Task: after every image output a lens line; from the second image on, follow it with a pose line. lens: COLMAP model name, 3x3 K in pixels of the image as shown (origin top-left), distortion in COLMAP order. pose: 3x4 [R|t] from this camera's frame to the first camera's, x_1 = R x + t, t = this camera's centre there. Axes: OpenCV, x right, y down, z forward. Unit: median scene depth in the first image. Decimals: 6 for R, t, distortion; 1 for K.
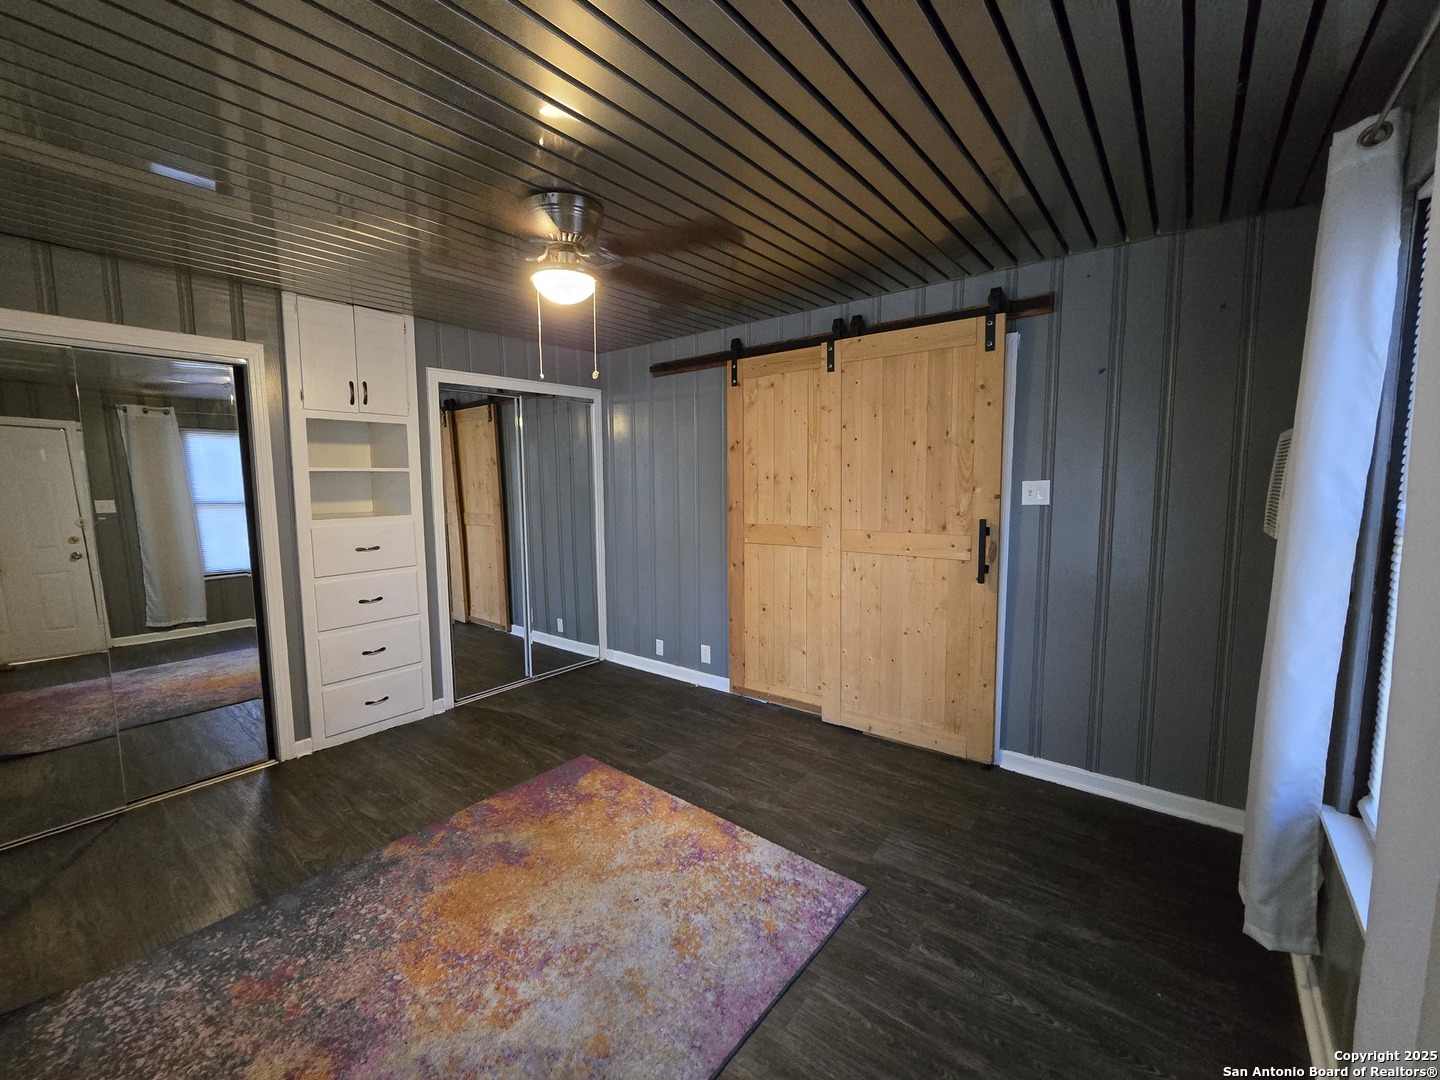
lens RADIAL K [[587.5, 0, 713.5], [0, 587.5, 542.6], [0, 0, 1]] dist [-0.005536, 0.000869]
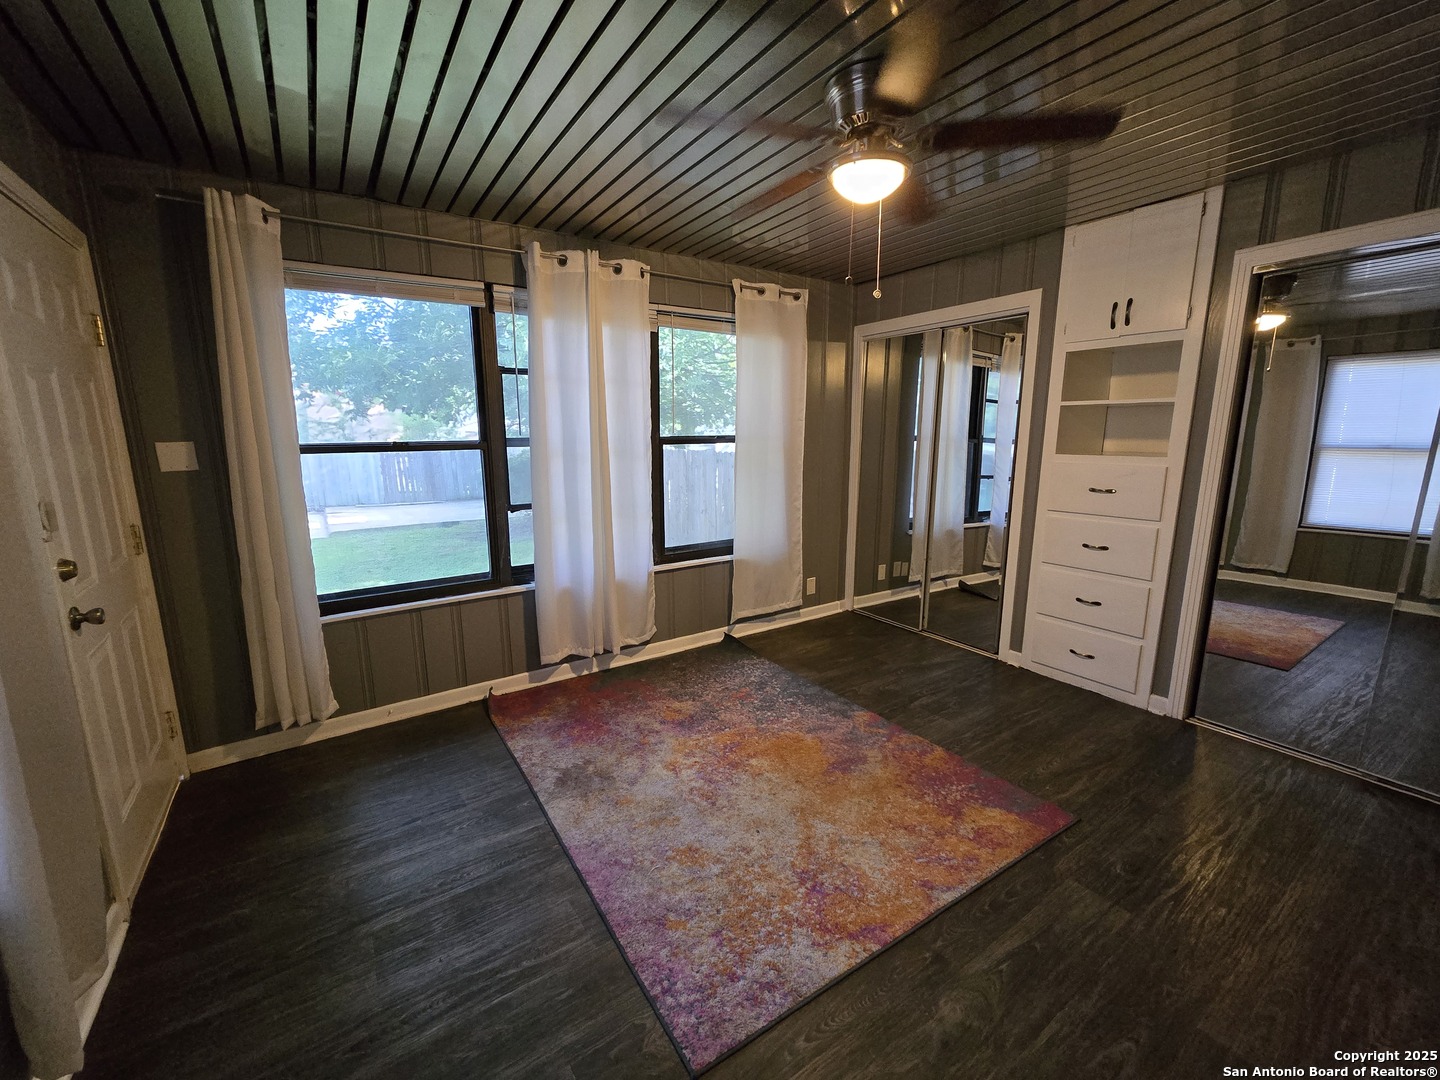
lens RADIAL K [[587.5, 0, 712.9], [0, 587.5, 540.4], [0, 0, 1]] dist [-0.005536, 0.000869]
pose [[-0.299226, 0.183183, -0.936433, 0.471293], [-0.099798, 0.970008, 0.221640, -0.057371], [0.948949, 0.159775, -0.271971, 0.711277]]
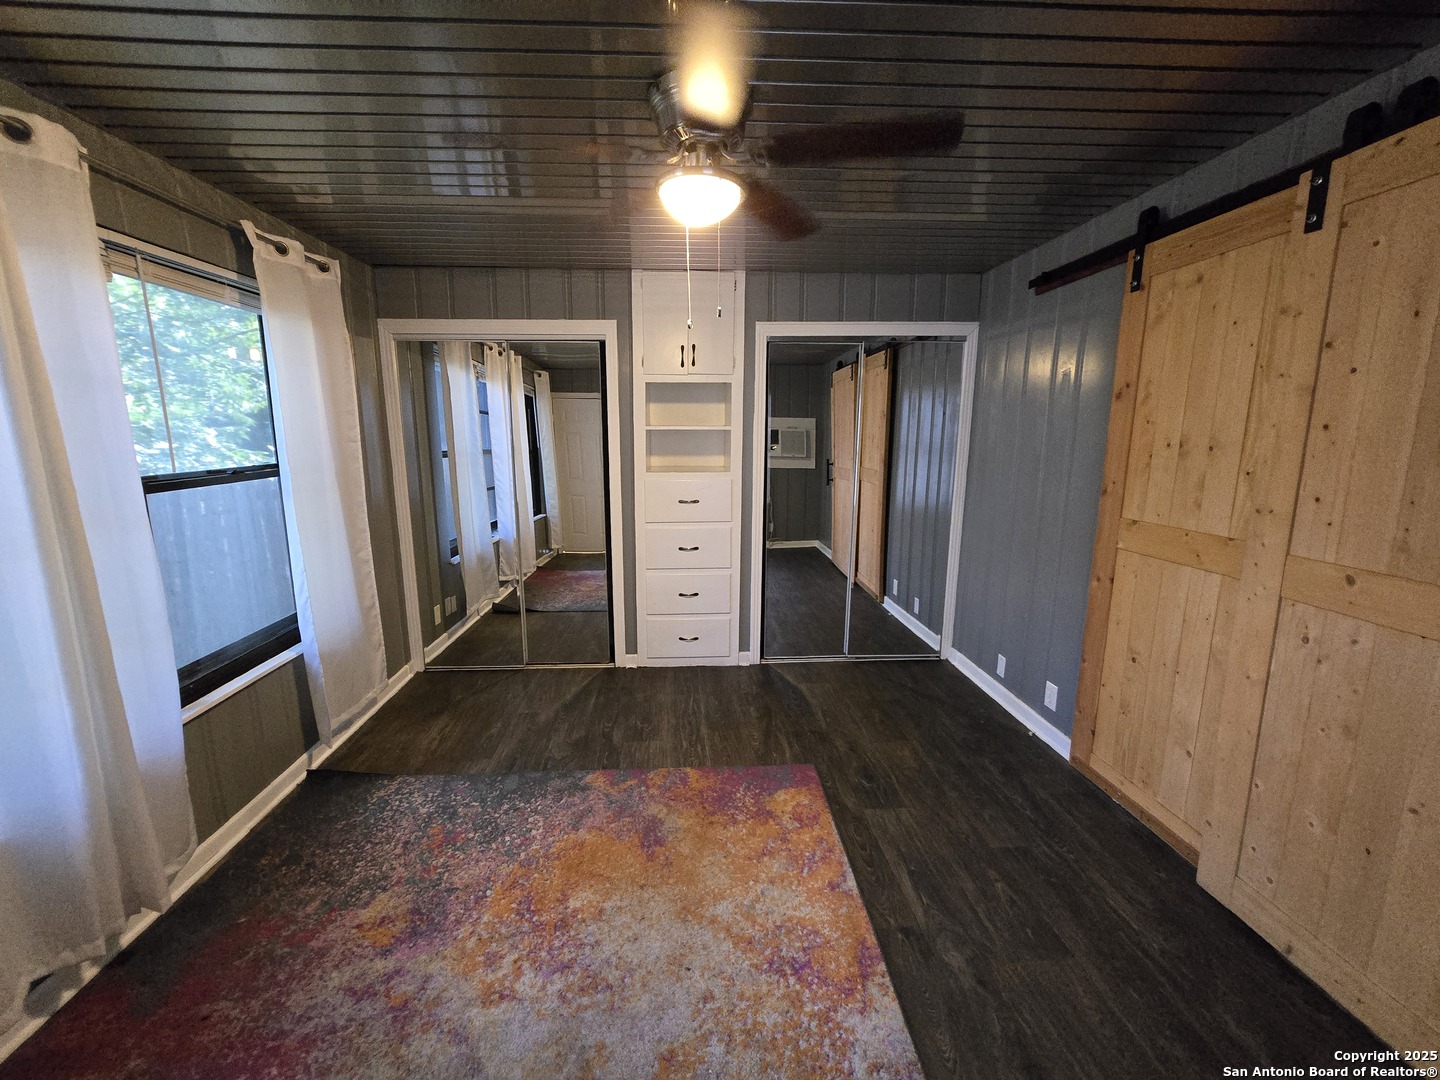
lens RADIAL K [[587.5, 0, 716.2], [0, 587.5, 539.5], [0, 0, 1]] dist [-0.005536, 0.000869]
pose [[0.673331, 0.144926, -0.724998, 0.254375], [-0.087390, 0.989326, 0.116603, -0.052174], [0.734158, -0.015155, 0.678809, 0.306668]]
